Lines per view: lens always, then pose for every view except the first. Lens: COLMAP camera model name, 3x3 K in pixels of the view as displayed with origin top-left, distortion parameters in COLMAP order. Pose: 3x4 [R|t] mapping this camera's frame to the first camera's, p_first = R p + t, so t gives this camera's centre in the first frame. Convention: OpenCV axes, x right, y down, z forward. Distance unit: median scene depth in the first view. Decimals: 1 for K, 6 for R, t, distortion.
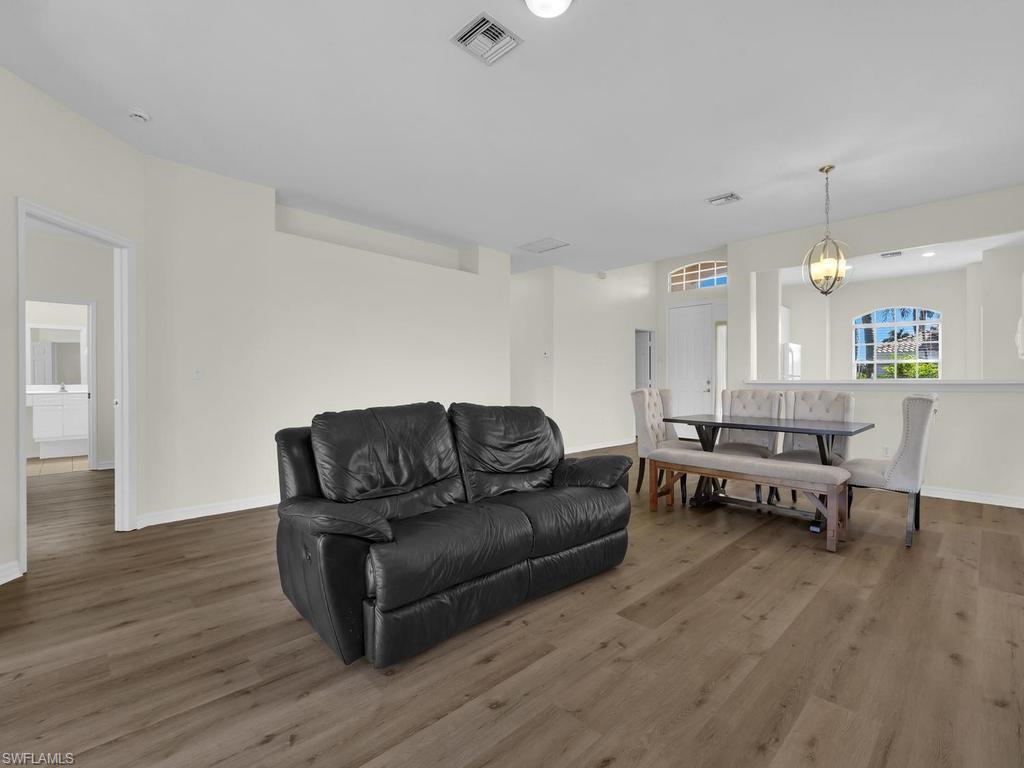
lens RADIAL K [[466.9, 0, 512.0], [0, 466.9, 384.0], [0, 0, 1]] dist [-0.003968, -0.005989]
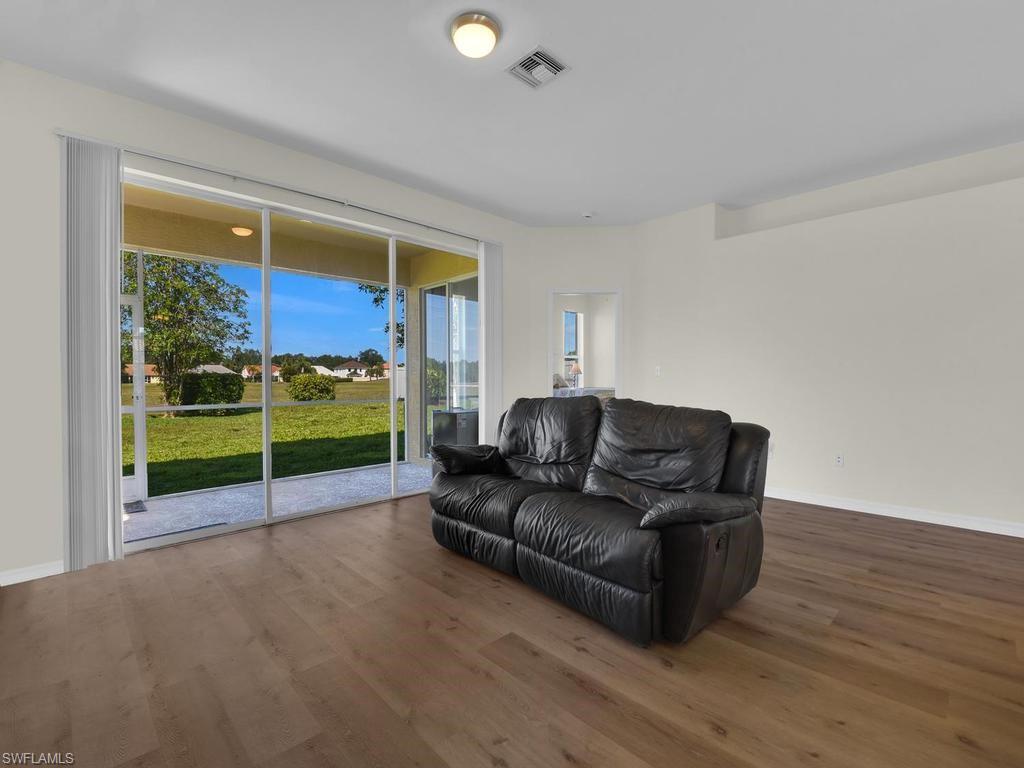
lens RADIAL K [[464.7, 0, 515.6], [0, 464.7, 383.9], [0, 0, 1]] dist [-0.000322, -0.009322]
pose [[0.003568, 0.011081, -0.999932, 0.535856], [-0.000087, 0.999939, 0.011081, -0.001292], [0.999994, 0.000047, 0.003569, 0.477784]]
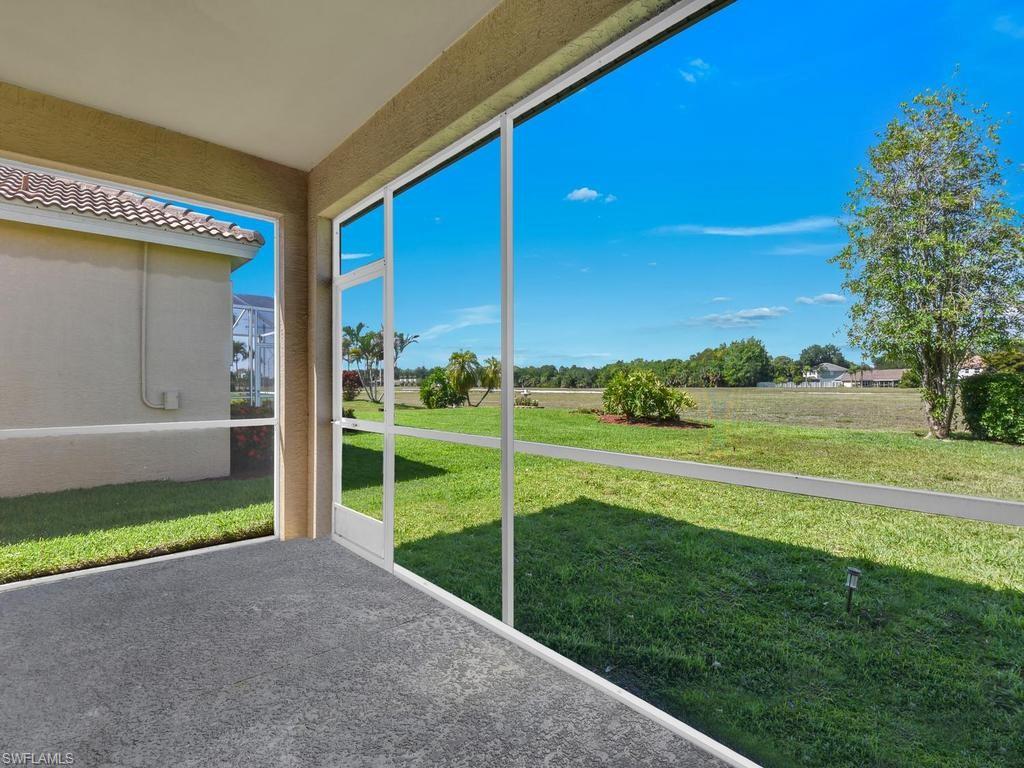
lens RADIAL K [[468.4, 0, 516.2], [0, 468.4, 382.2], [0, 0, 1]] dist [0.000929, -0.009413]
pose [[-0.999981, 0.000815, 0.006065, -0.649869], [0.000809, 0.999999, -0.001017, -0.002458], [-0.006065, -0.001012, -0.999981, 0.363464]]
